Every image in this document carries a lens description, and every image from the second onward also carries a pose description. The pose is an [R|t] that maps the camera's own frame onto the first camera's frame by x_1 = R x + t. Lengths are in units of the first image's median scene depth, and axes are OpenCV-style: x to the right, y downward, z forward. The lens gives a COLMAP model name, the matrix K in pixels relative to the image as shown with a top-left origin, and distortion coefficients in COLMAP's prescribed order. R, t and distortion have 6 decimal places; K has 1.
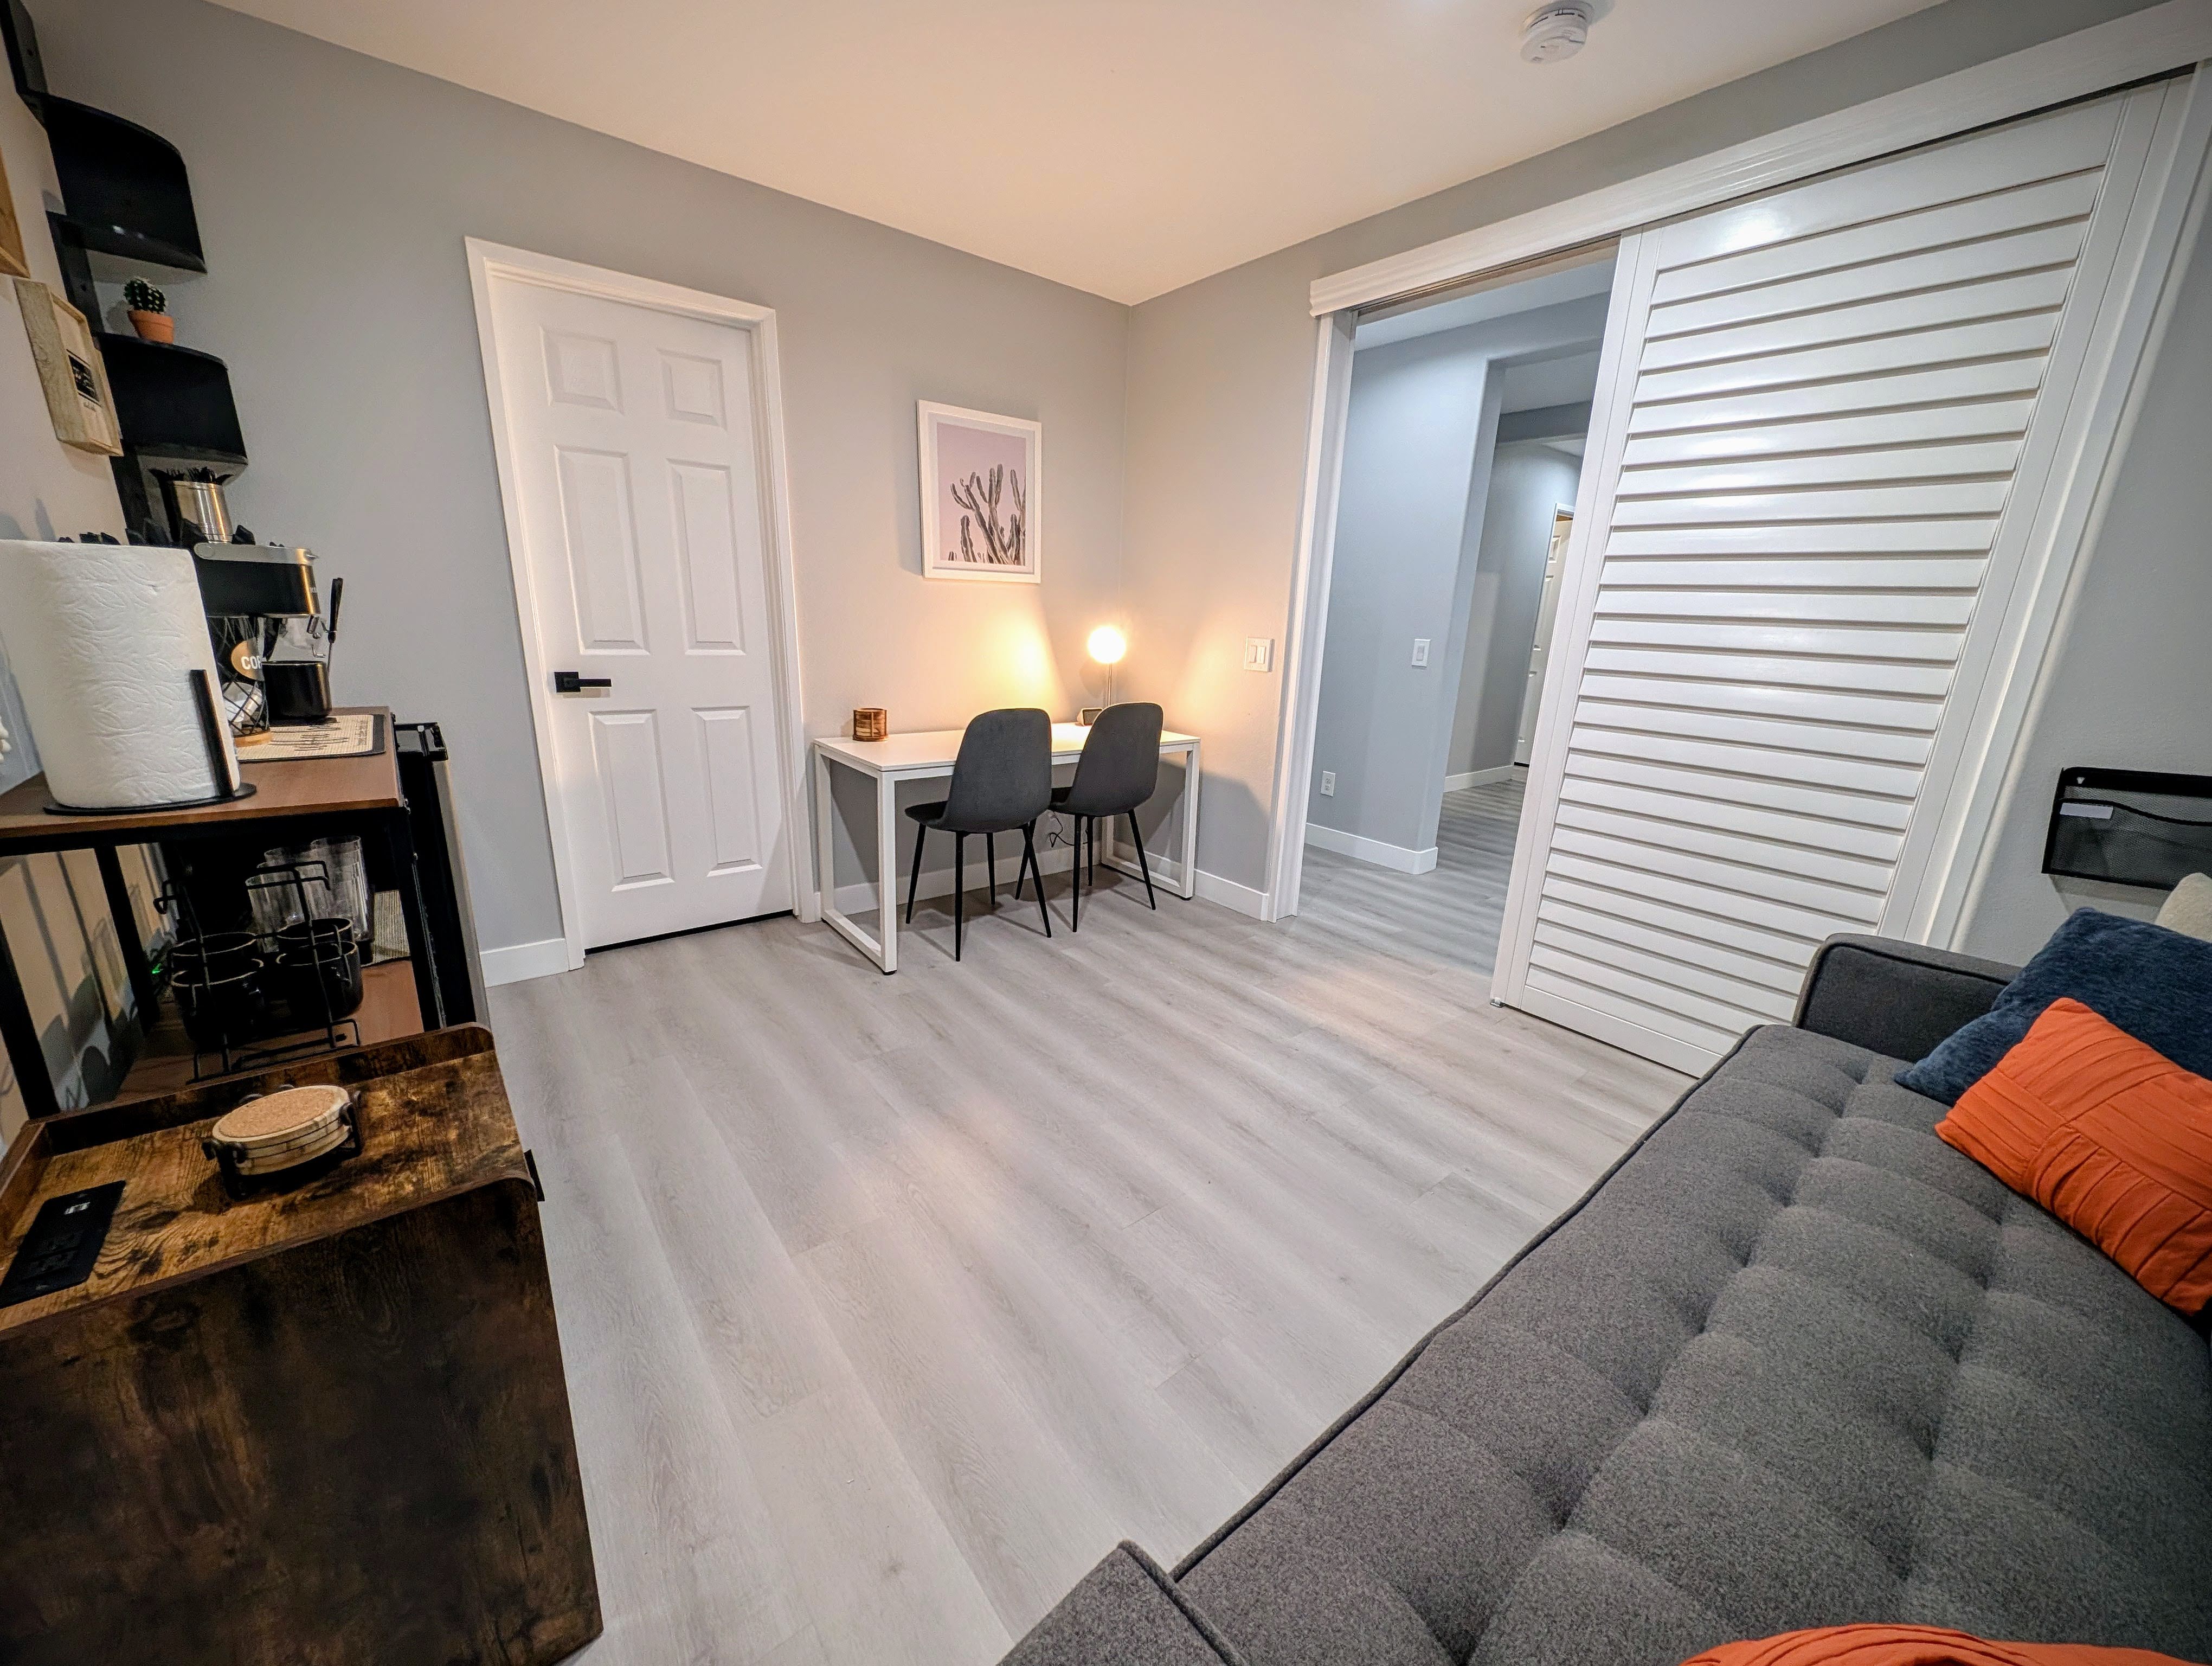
lens RADIAL K [[833.2, 0, 1115.8], [0, 833.2, 843.3], [0, 0, 1]] dist [0.009558, -0.000039]
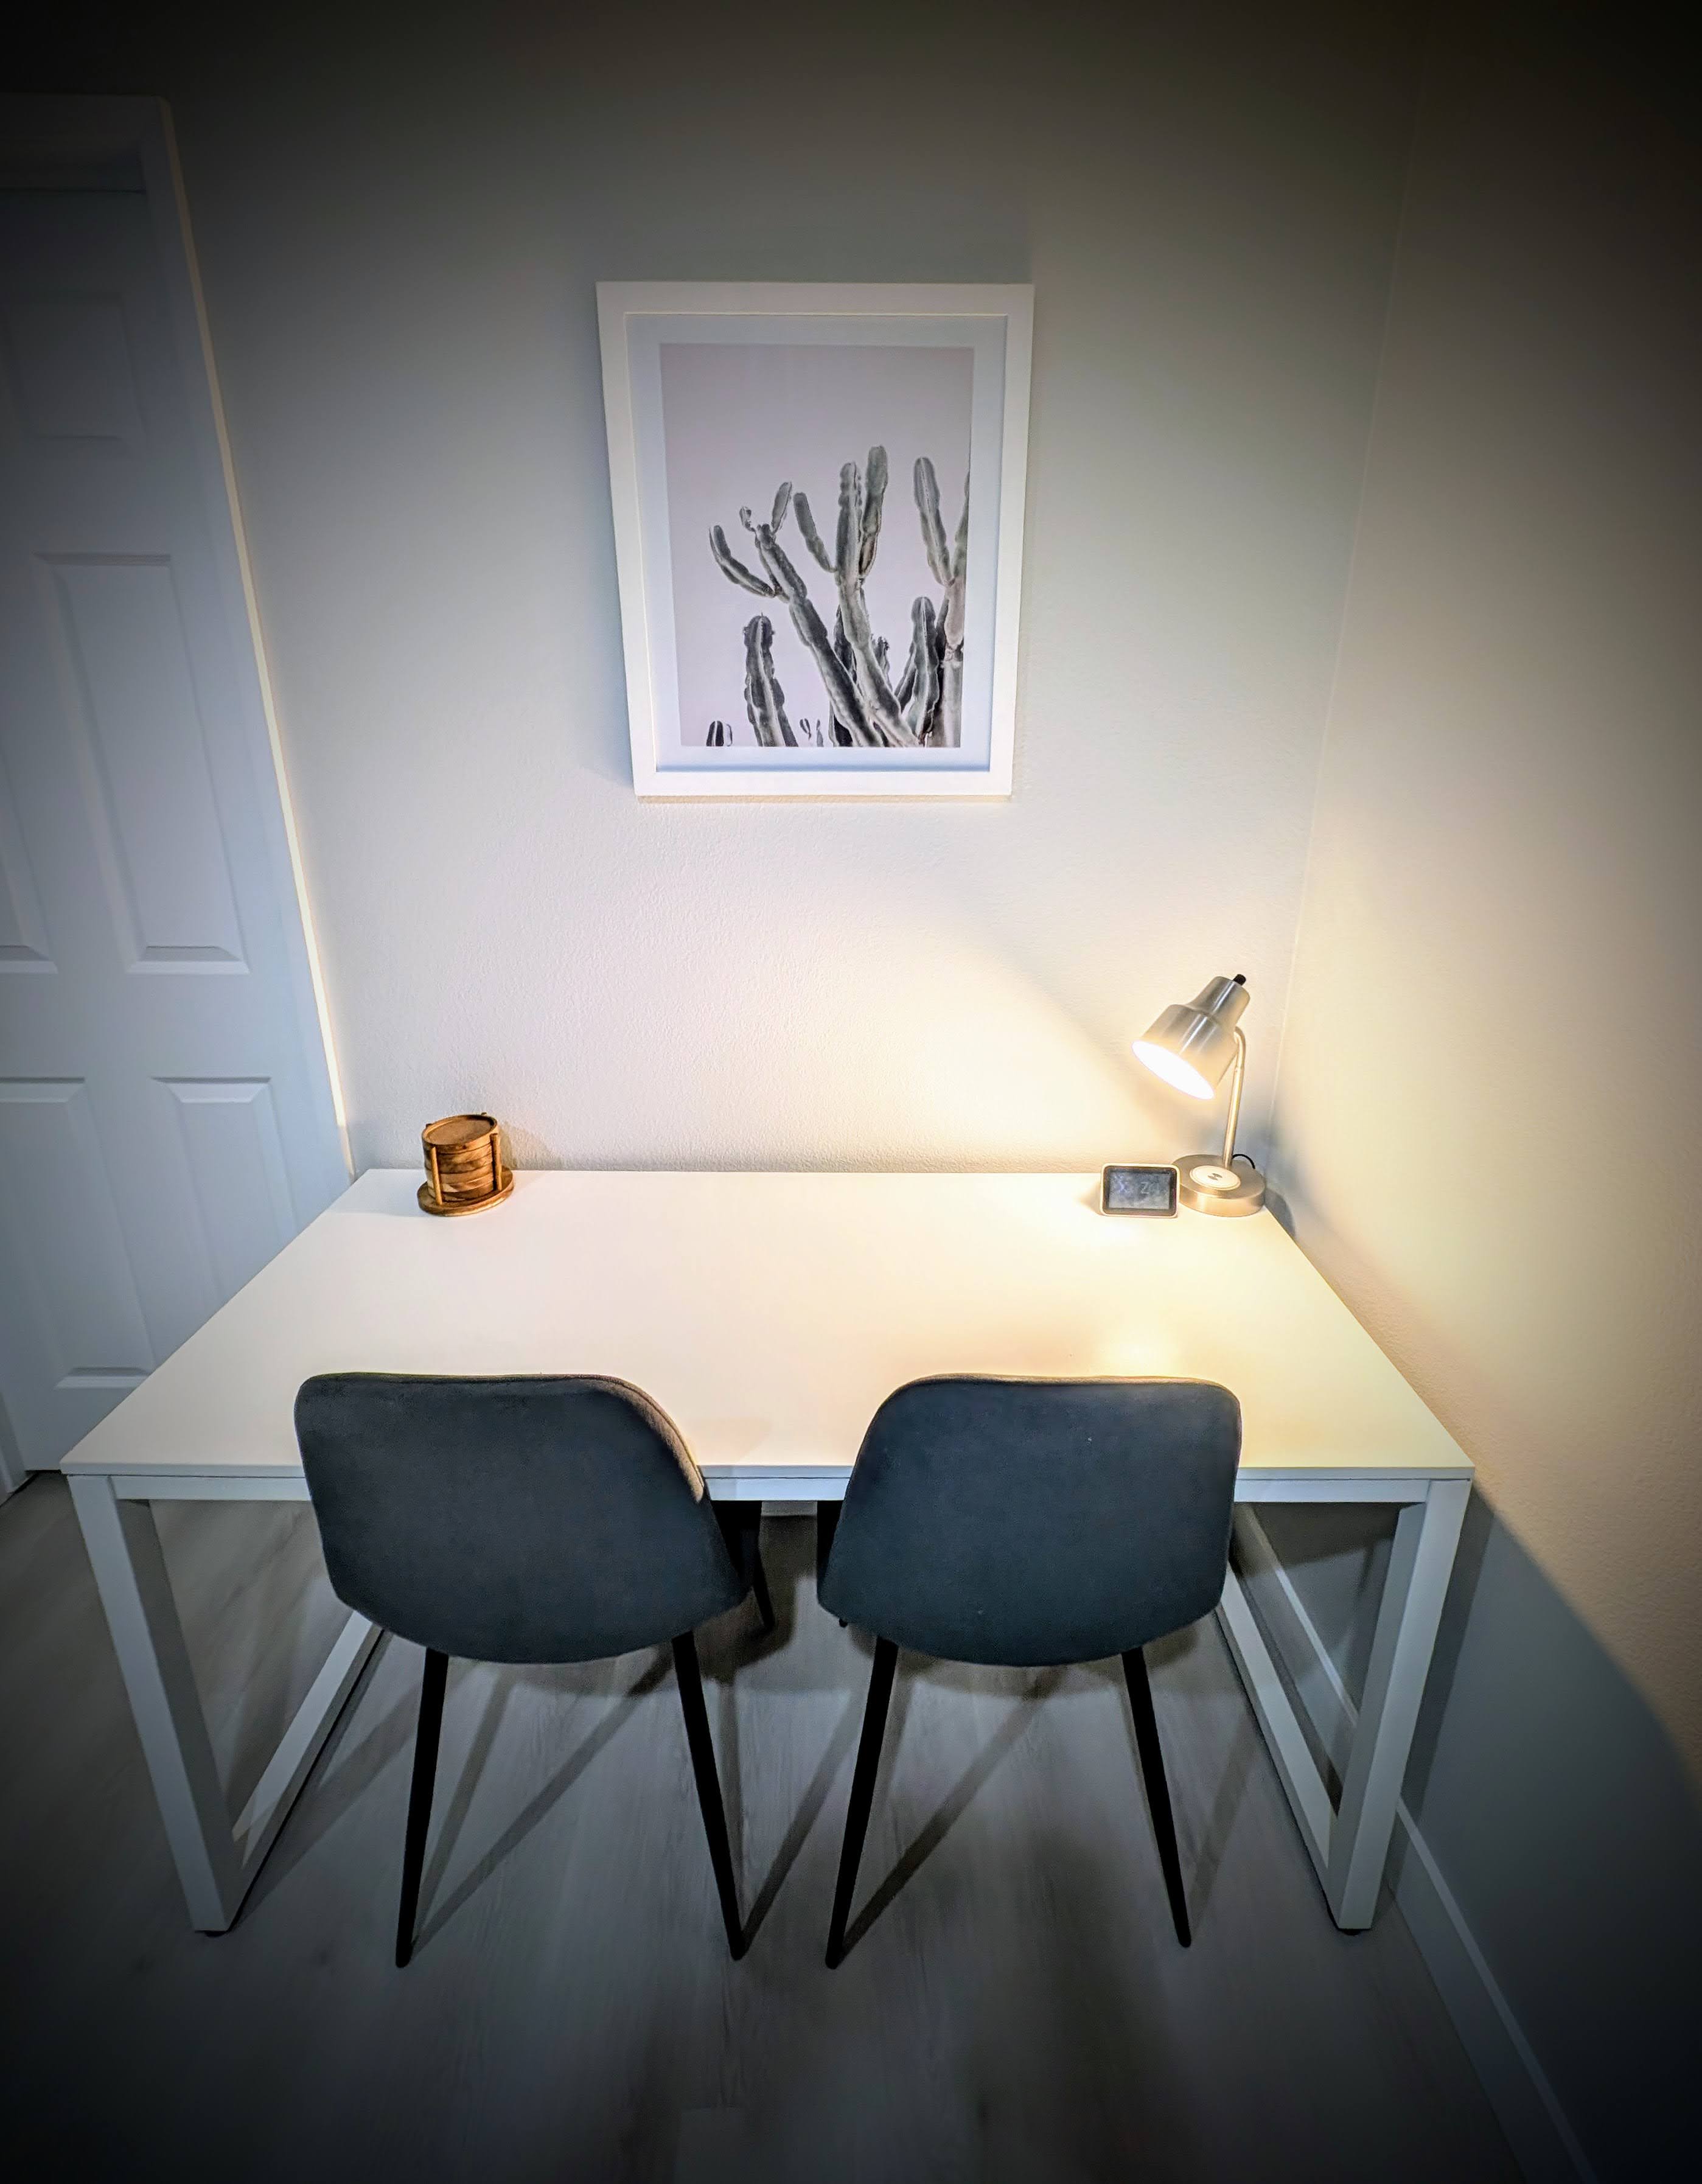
lens RADIAL K [[899.5, 0, 862.2], [0, 899.5, 1018.6], [0, 0, 1]] dist [0.016732, -0.000081]
pose [[0.776761, 0.160993, -0.608871, 0.110172], [-0.151918, 0.986124, 0.066936, -0.254952], [0.611198, 0.040505, 0.790440, 0.725782]]
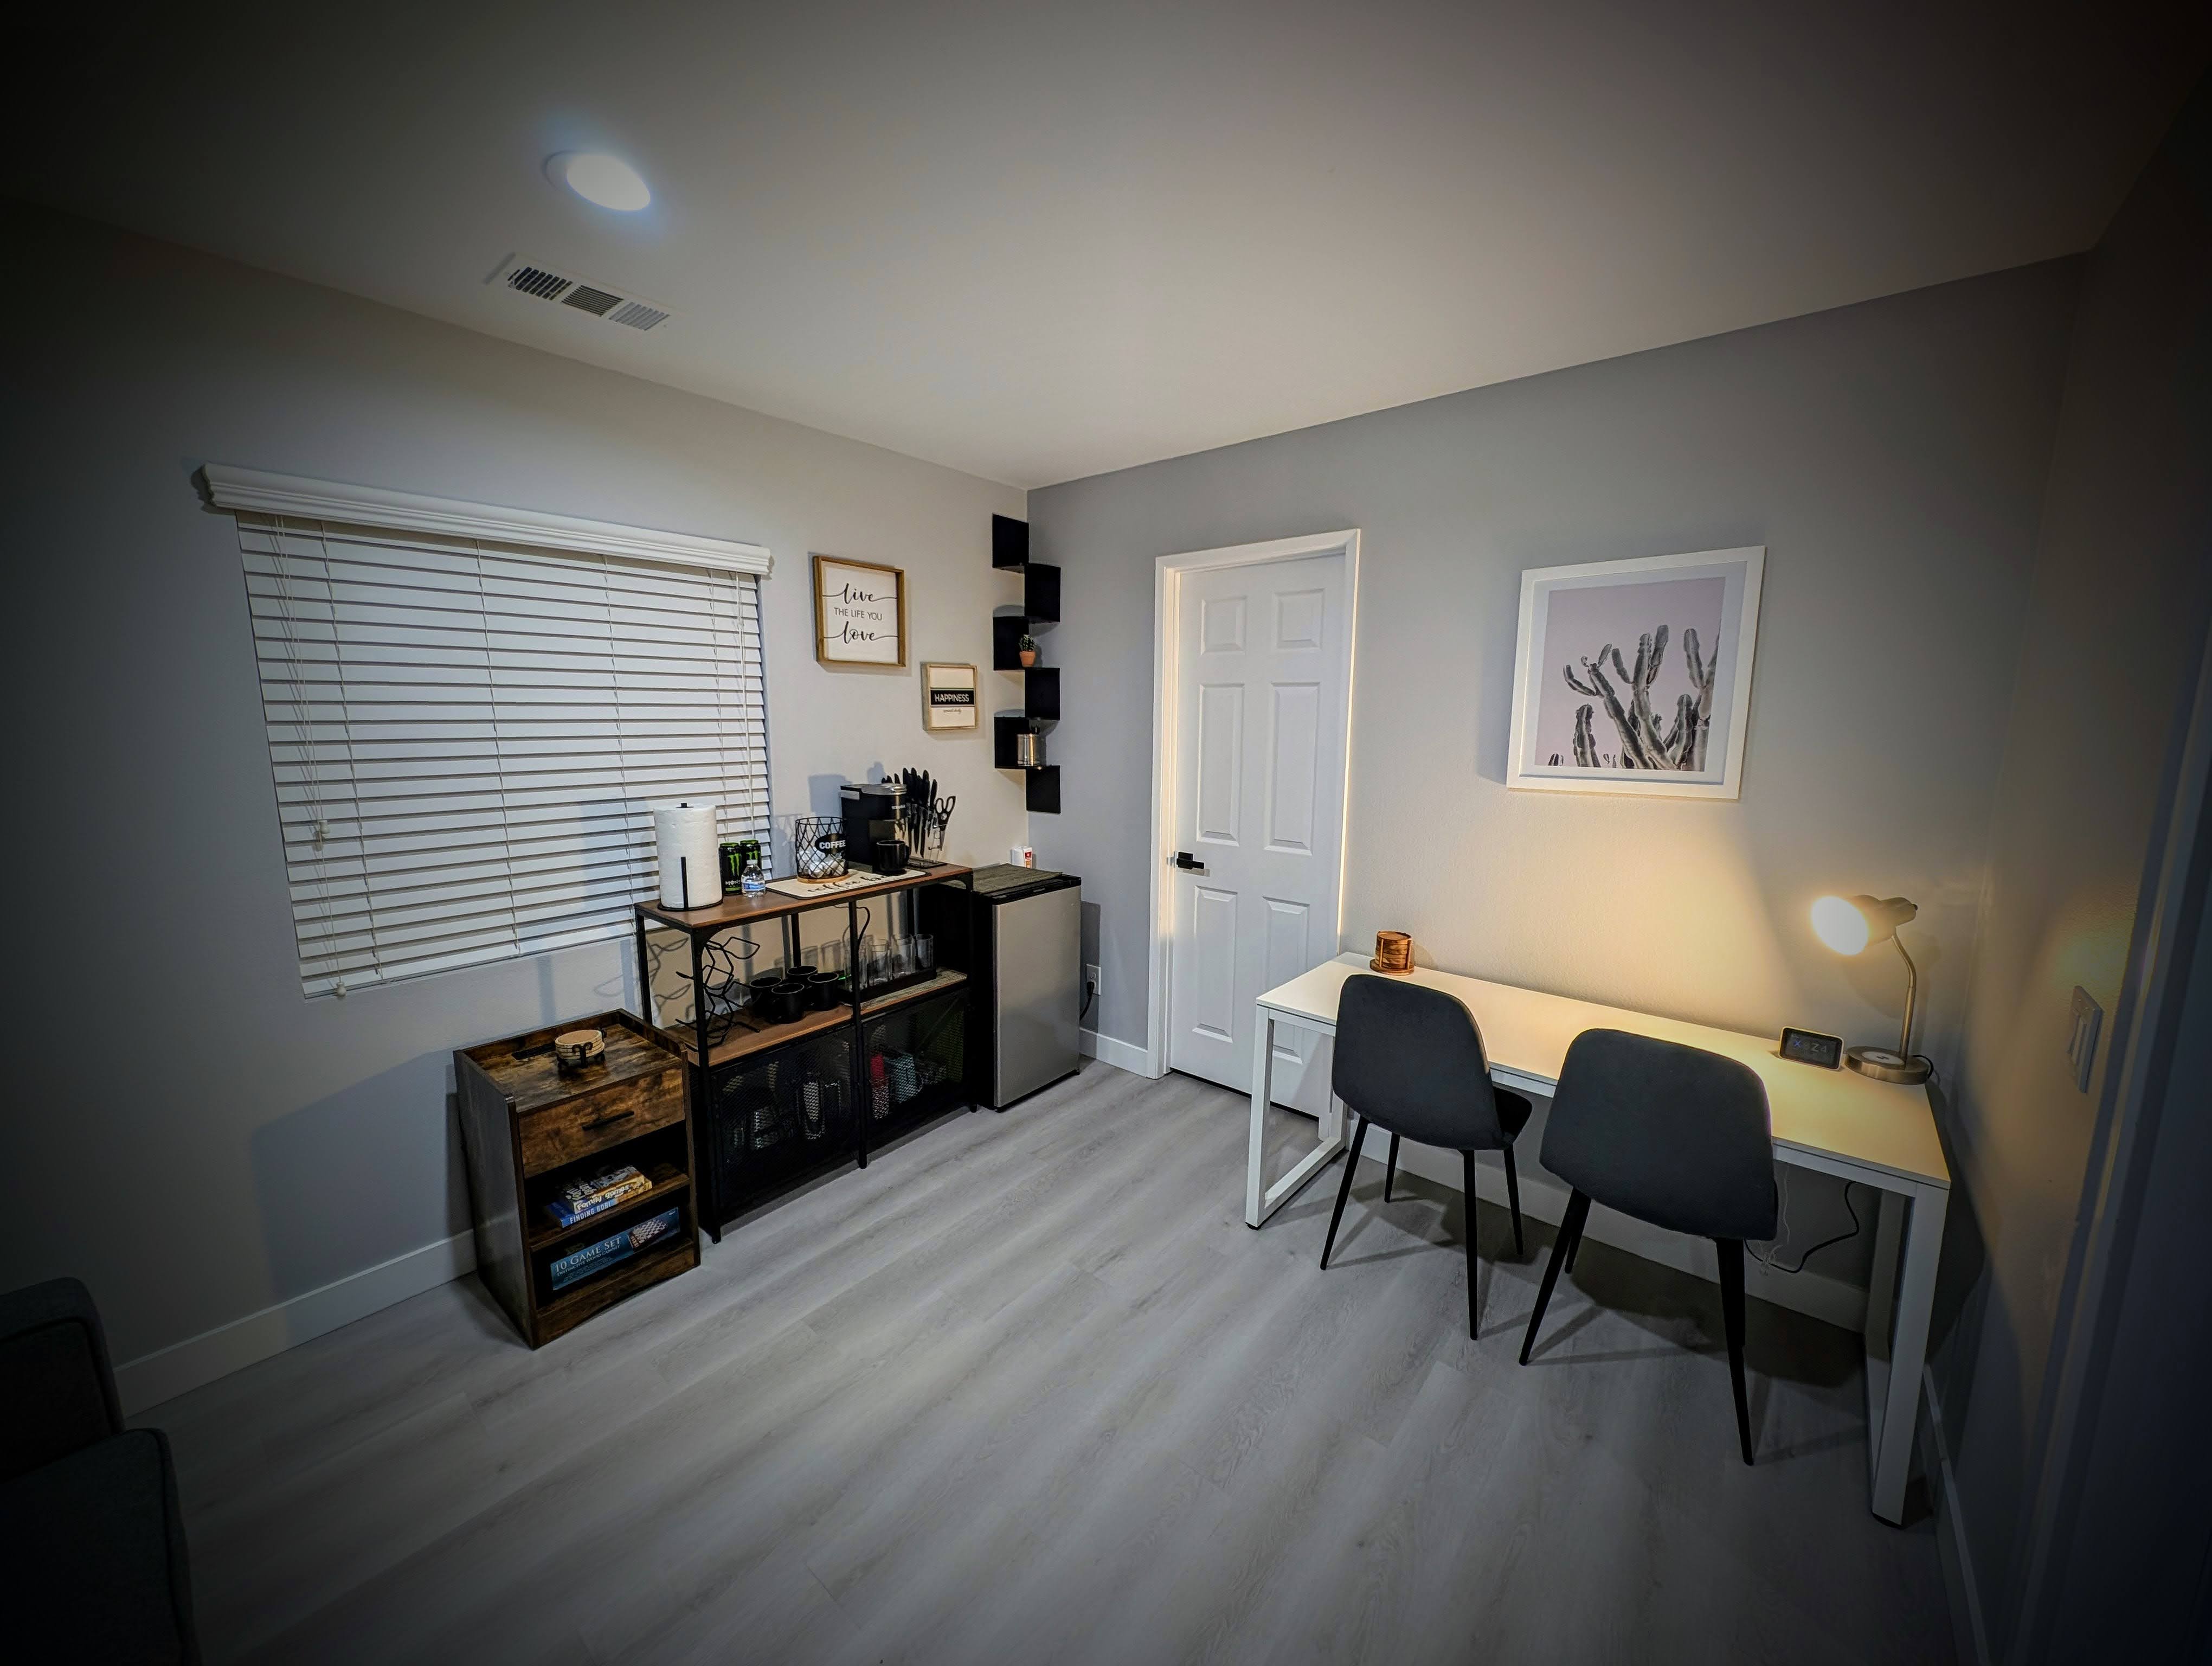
lens RADIAL K [[833.2, 0, 1115.8], [0, 833.2, 843.3], [0, 0, 1]] dist [0.009558, -0.000039]
pose [[0.193198, 0.123152, -0.973400, 0.441075], [-0.264343, 0.961940, 0.069237, -0.221219], [0.944880, 0.243935, 0.218399, 0.492829]]
